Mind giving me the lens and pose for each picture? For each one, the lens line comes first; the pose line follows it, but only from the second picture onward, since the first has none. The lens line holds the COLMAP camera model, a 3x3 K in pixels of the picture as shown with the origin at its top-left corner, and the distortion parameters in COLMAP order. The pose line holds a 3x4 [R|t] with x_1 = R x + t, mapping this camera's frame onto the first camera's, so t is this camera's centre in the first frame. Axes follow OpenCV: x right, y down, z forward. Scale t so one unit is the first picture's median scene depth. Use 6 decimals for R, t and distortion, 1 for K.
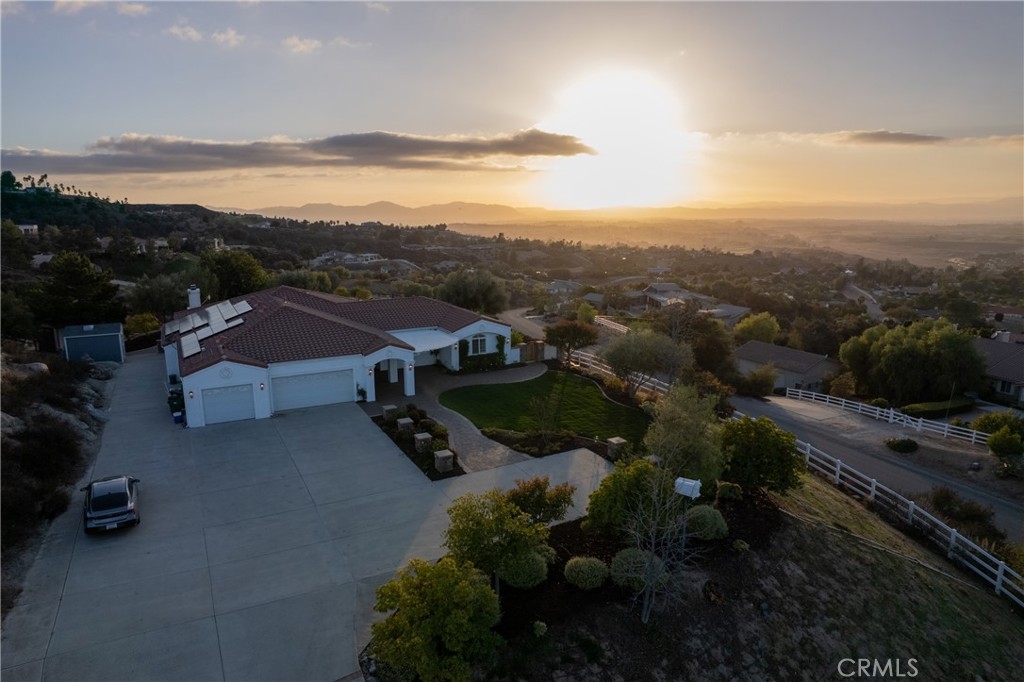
lens RADIAL K [[654.1, 0, 509.8], [0, 654.1, 346.5], [0, 0, 1]] dist [-0.069309, 0.059476]
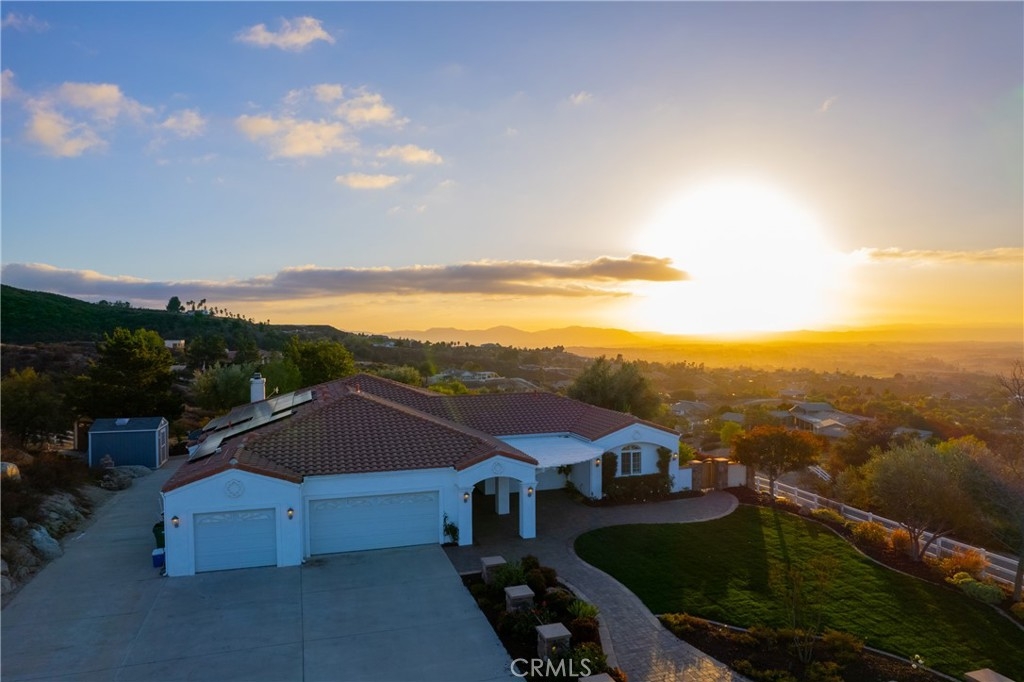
lens RADIAL K [[654.1, 0, 509.0], [0, 654.1, 347.9], [0, 0, 1]] dist [-0.069309, 0.059476]
pose [[0.984158, 0.001494, -0.177290, -0.030178], [-0.034174, 0.982812, -0.181421, 0.005016], [0.173971, 0.184605, 0.967292, 0.180204]]
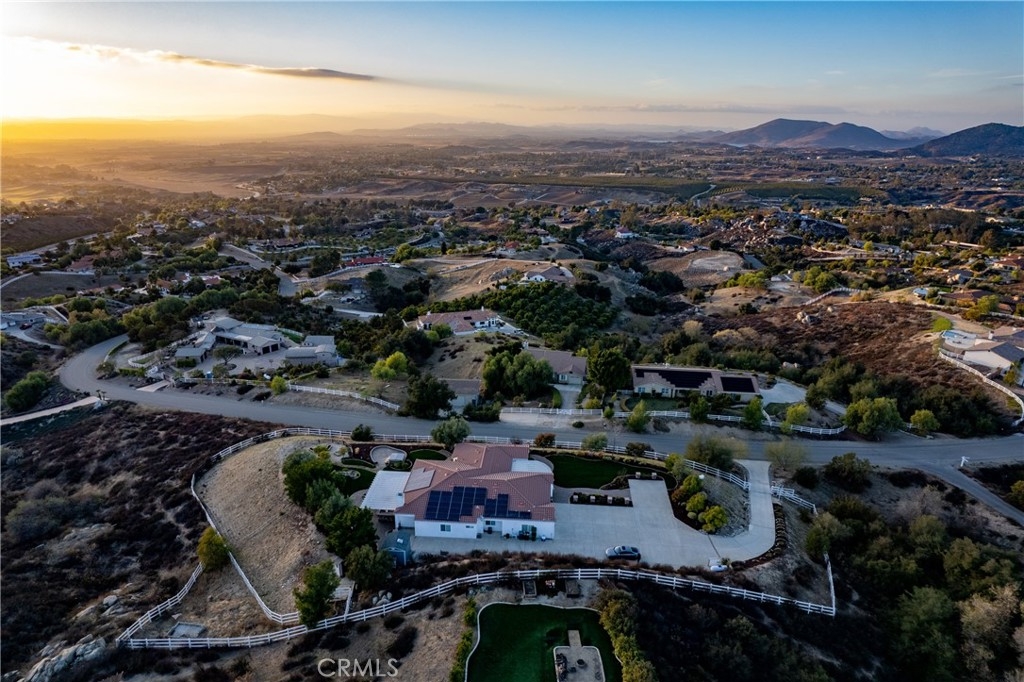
lens RADIAL K [[654.1, 0, 507.2], [0, 654.1, 343.1], [0, 0, 1]] dist [-0.069309, 0.059476]
pose [[0.530426, -0.265512, 0.805078, -1.050438], [0.171185, 0.963669, 0.205030, -0.506148], [-0.830267, 0.029064, 0.556607, -0.136402]]
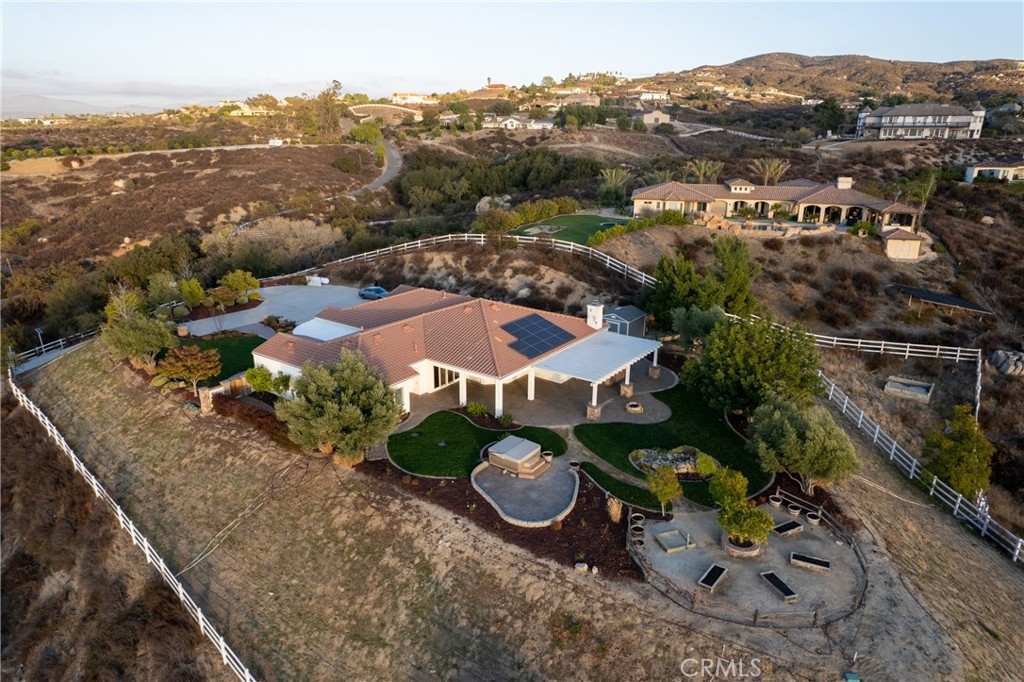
lens RADIAL K [[654.1, 0, 511.0], [0, 654.1, 350.0], [0, 0, 1]] dist [-0.069309, 0.059476]
pose [[-0.896668, 0.137829, -0.420701, 0.037586], [-0.098425, 0.864451, 0.492988, -0.330715], [0.431623, 0.483454, -0.761560, 1.126938]]
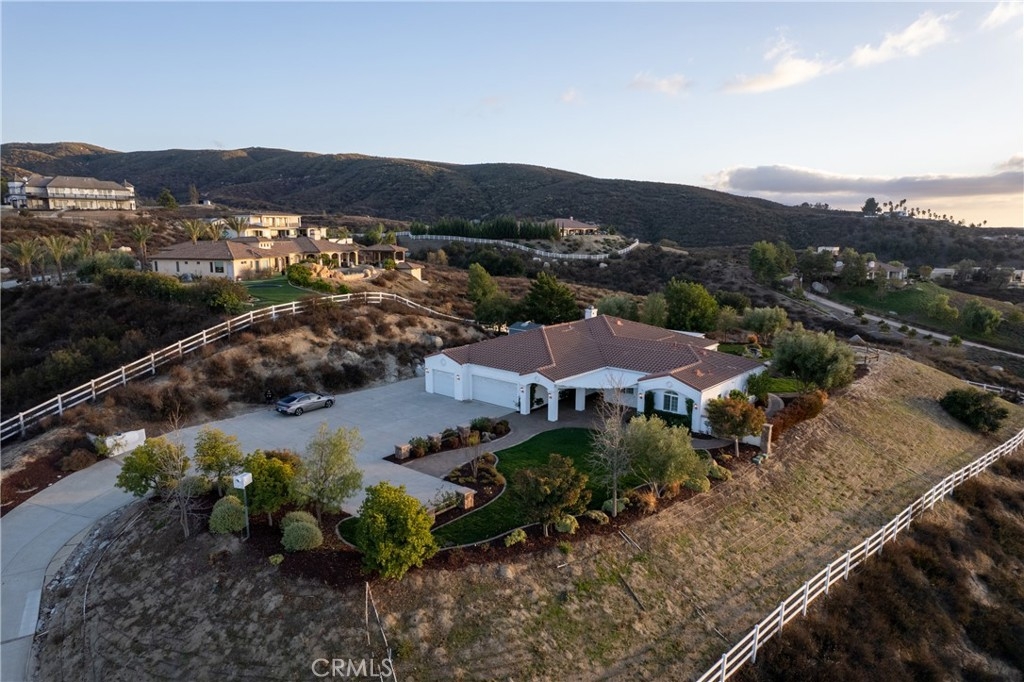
lens RADIAL K [[654.1, 0, 510.2], [0, 654.1, 343.5], [0, 0, 1]] dist [-0.069309, 0.059476]
pose [[0.366497, 0.168742, -0.914990, 0.413844], [-0.202466, 0.974314, 0.098585, -0.075659], [0.908123, 0.149124, 0.391248, 0.234249]]
